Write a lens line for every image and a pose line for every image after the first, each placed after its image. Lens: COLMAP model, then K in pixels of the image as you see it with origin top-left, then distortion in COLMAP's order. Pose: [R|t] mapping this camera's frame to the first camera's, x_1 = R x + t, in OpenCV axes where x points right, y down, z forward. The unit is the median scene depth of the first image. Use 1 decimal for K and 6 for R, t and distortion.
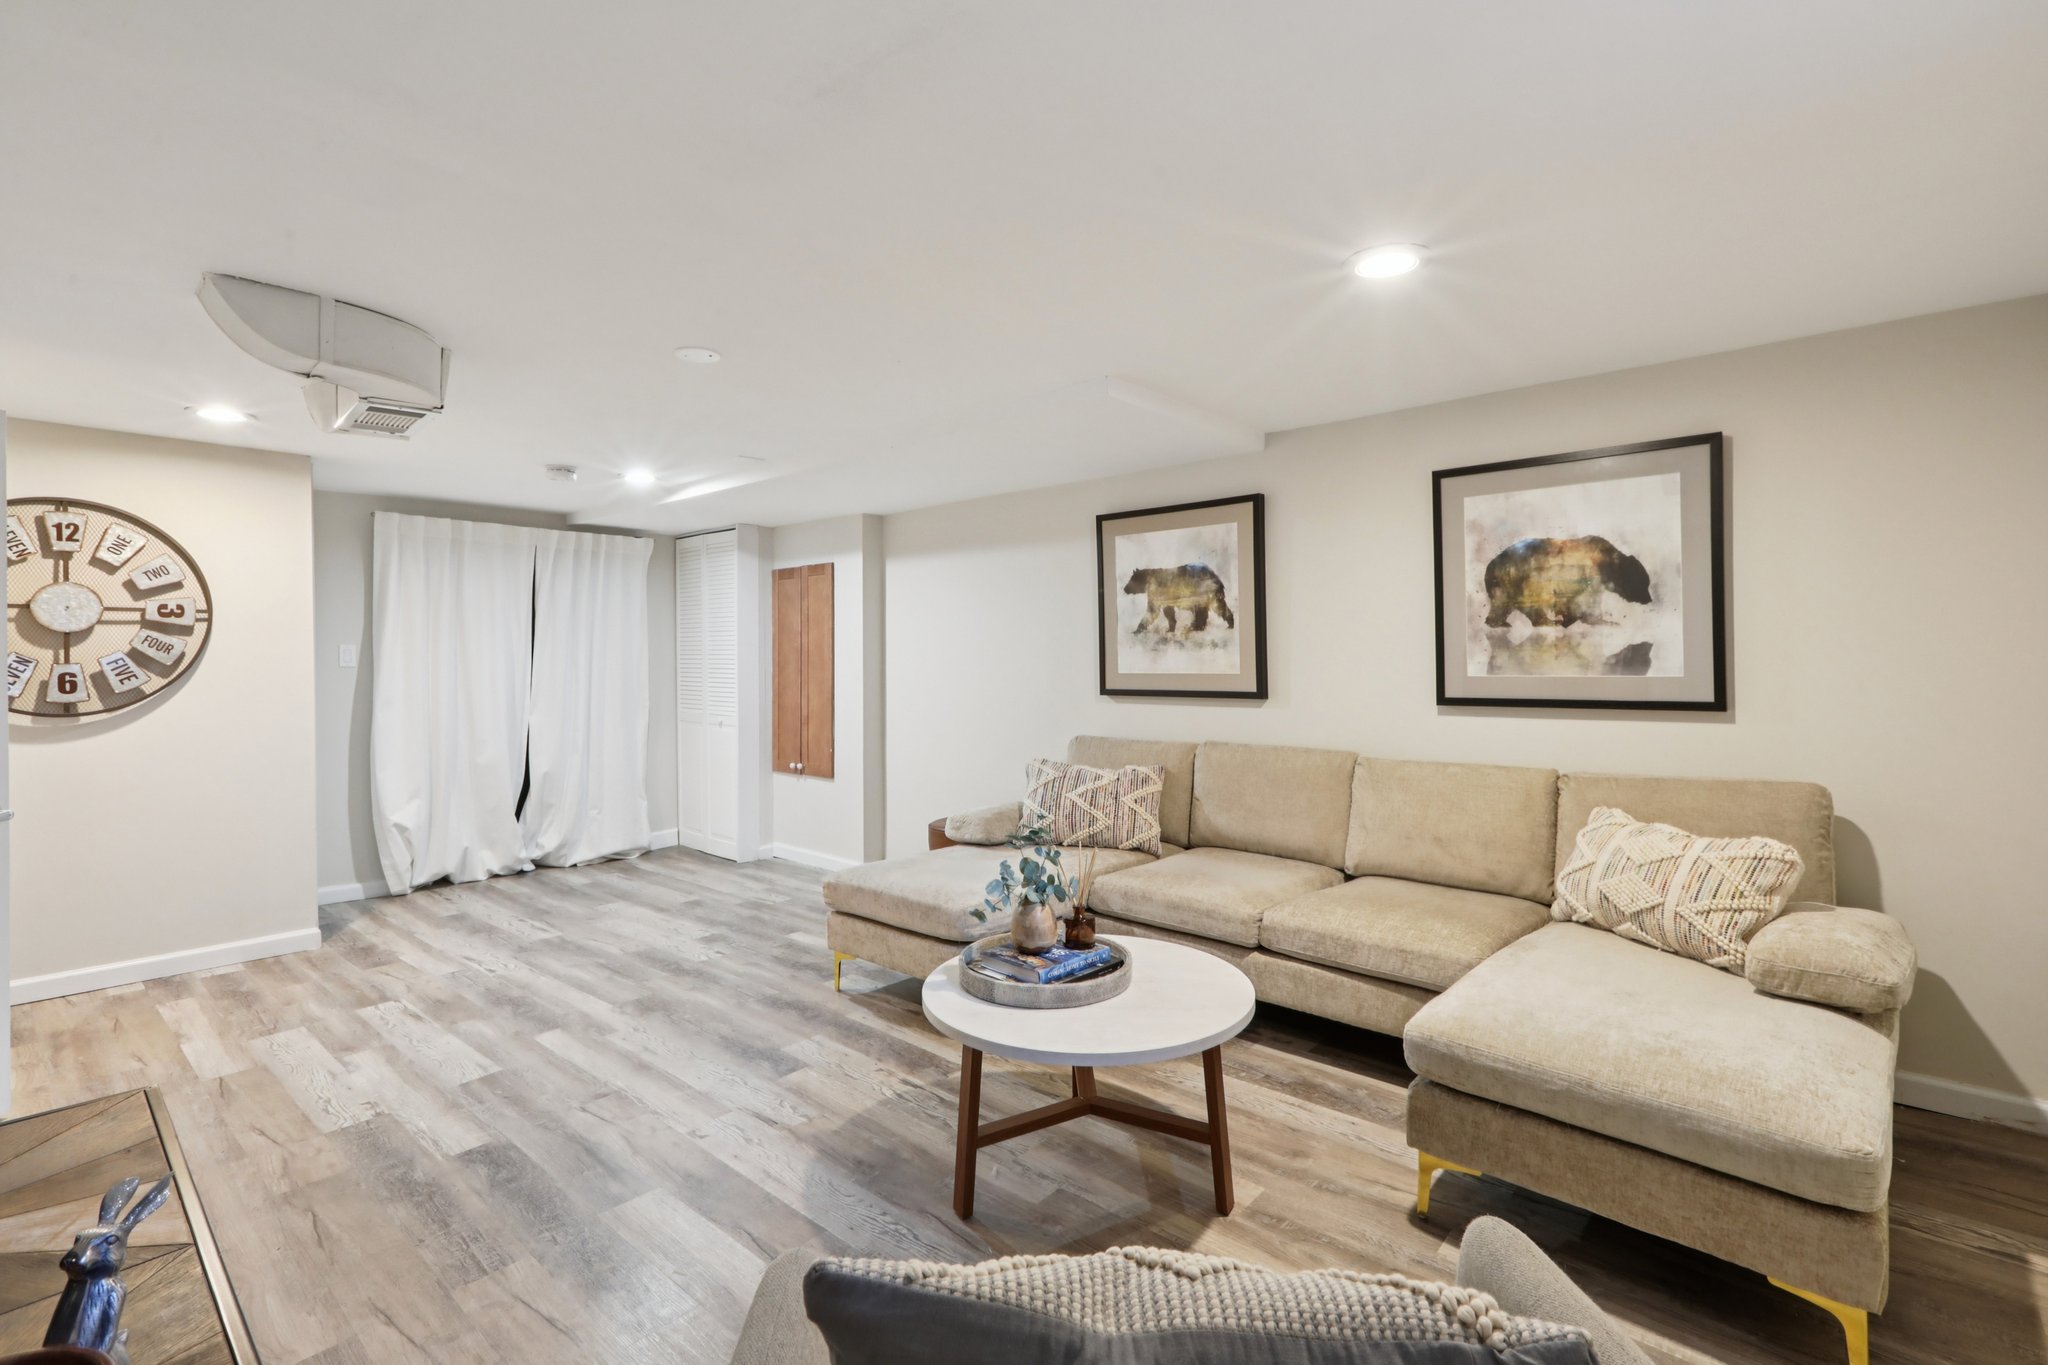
lens RADIAL K [[943.4, 0, 1033.7], [0, 943.4, 670.7], [0, 0, 1]] dist [-0.008445, 0.003601]
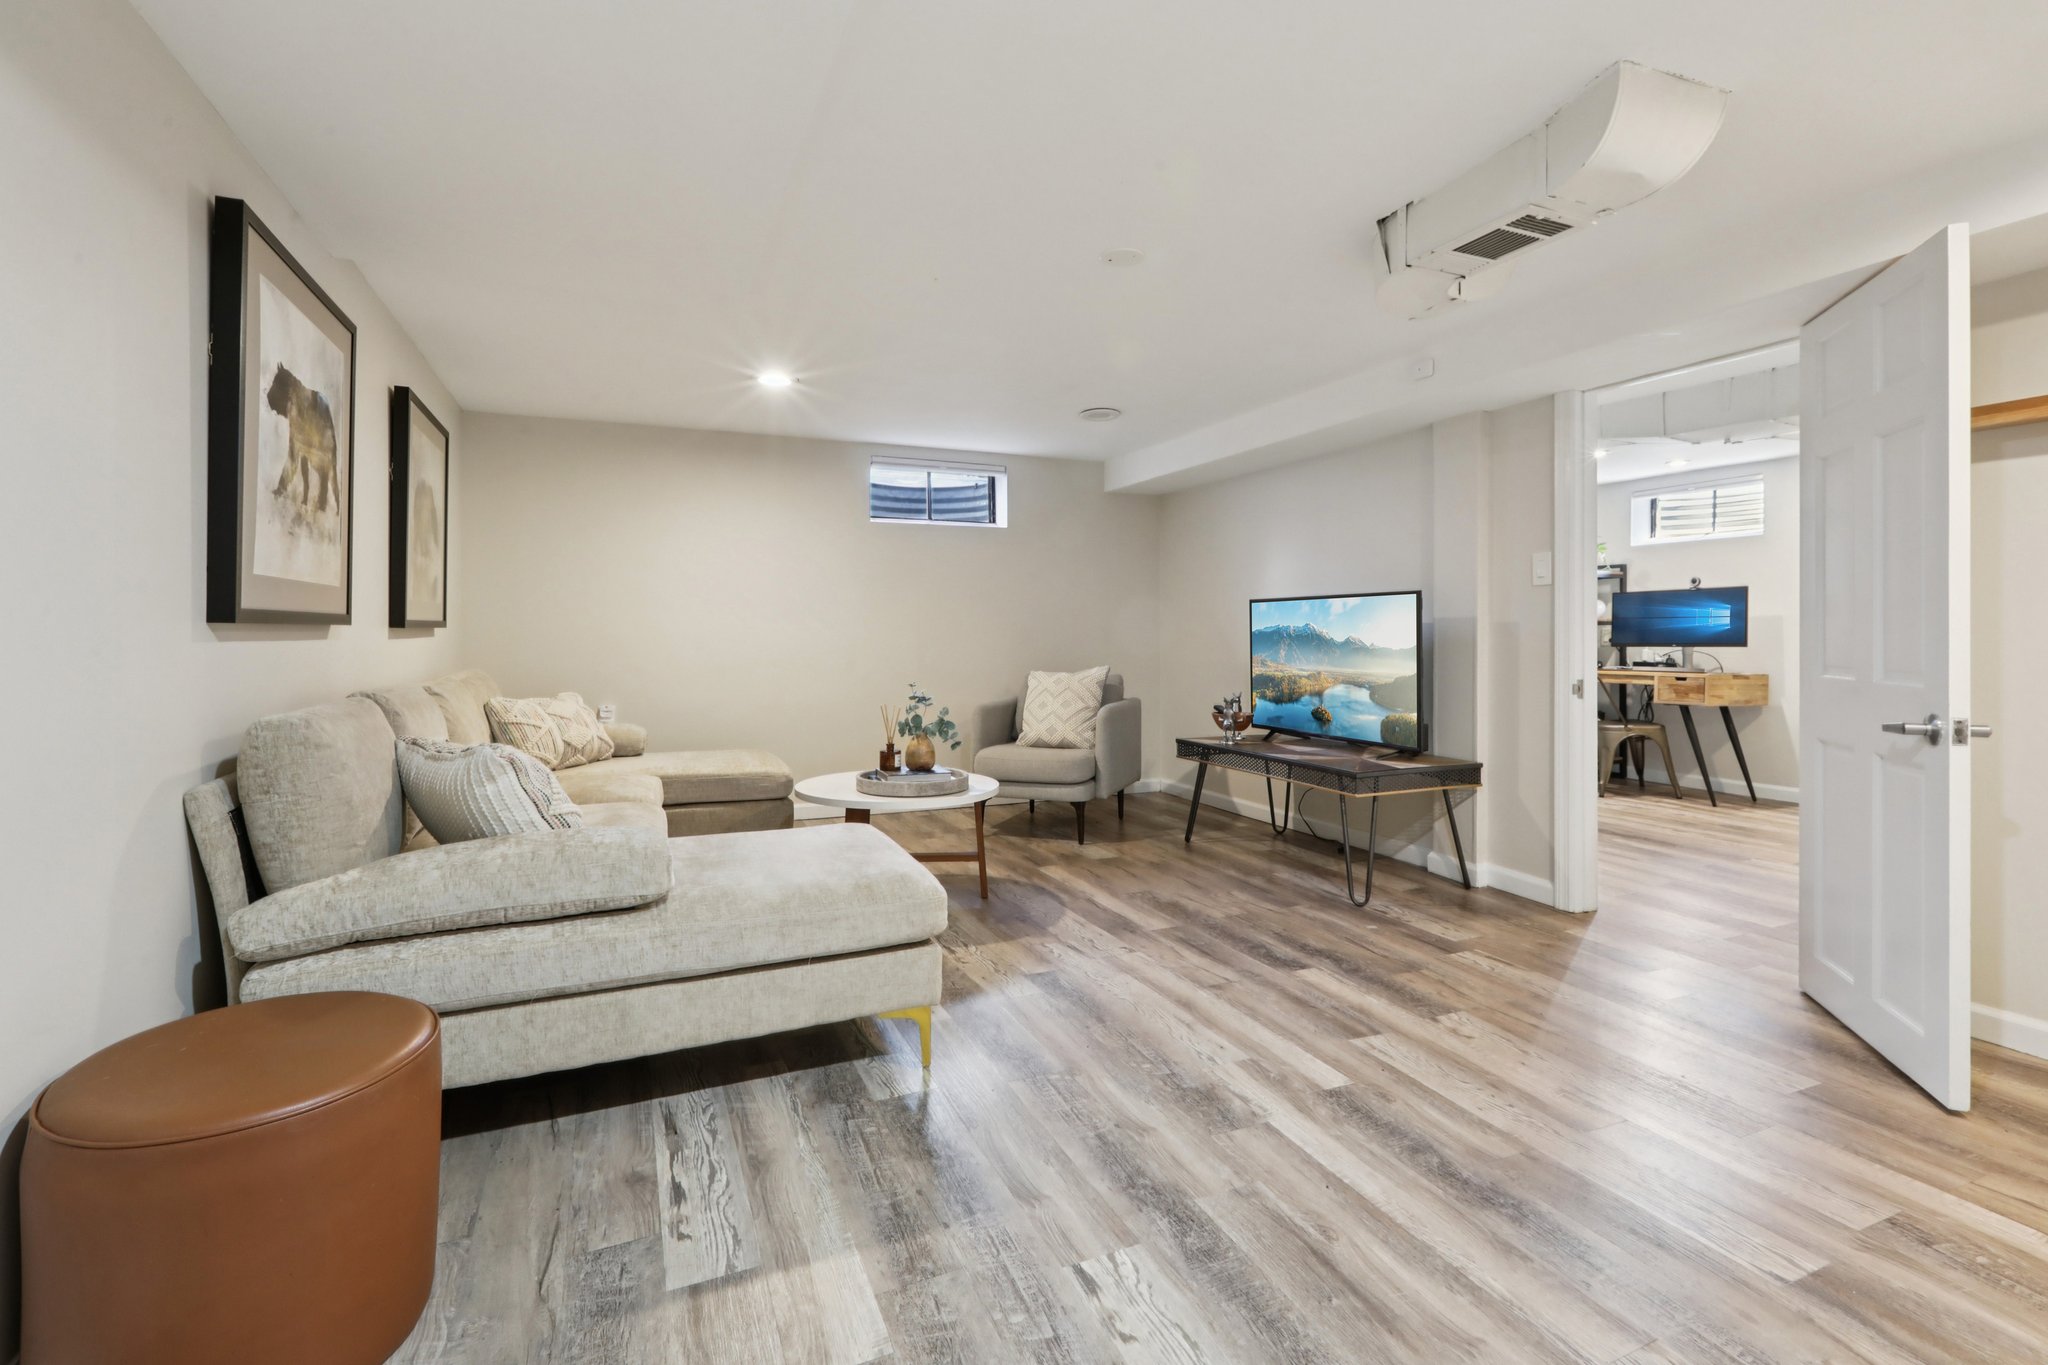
lens RADIAL K [[943.4, 0, 1004.3], [0, 943.4, 620.7], [0, 0, 1]] dist [-0.008445, 0.003601]
pose [[-0.896600, 0.007454, 0.442778, -0.697260], [0.005988, 0.999971, -0.004710, 0.047302], [-0.442800, -0.001572, -0.896619, 1.994100]]
